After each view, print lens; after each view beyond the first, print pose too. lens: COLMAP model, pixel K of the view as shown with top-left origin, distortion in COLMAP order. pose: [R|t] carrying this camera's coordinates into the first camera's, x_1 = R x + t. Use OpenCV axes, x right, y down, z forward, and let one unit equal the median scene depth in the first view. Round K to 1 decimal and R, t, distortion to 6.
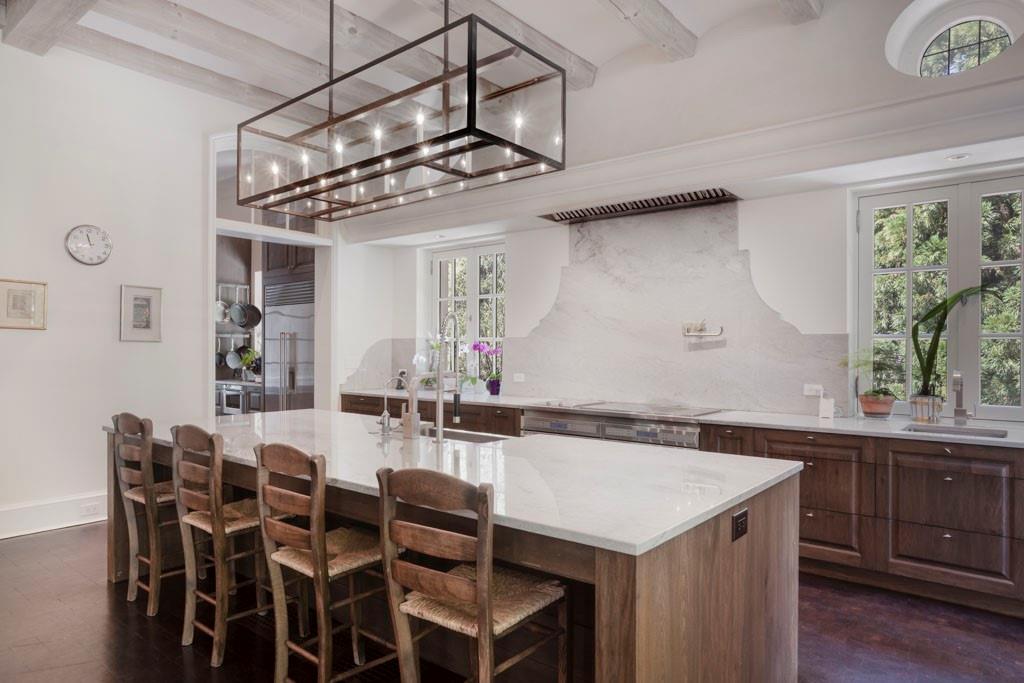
lens RADIAL K [[631.4, 0, 513.0], [0, 631.4, 344.1], [0, 0, 1]] dist [-0.009417, 0.004255]
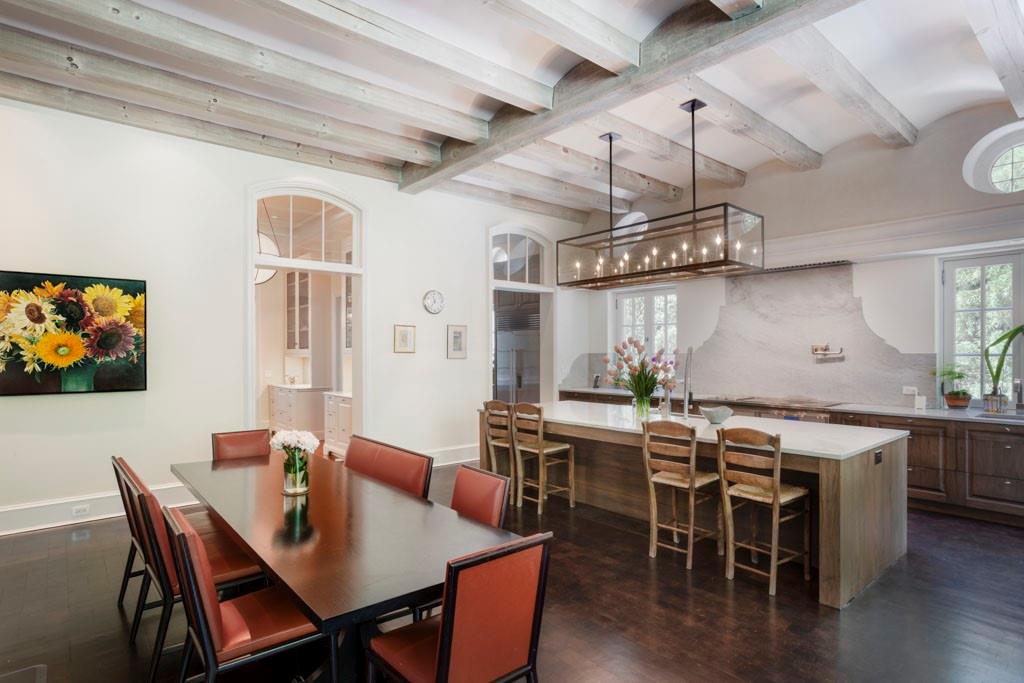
lens RADIAL K [[548.8, 0, 509.8], [0, 548.8, 347.6], [0, 0, 1]] dist [-0.000306, 0.004067]
pose [[0.985740, -0.006243, -0.168159, -0.262110], [0.006689, 0.999975, 0.002084, -0.041089], [0.168142, -0.003180, 0.985758, -0.485446]]
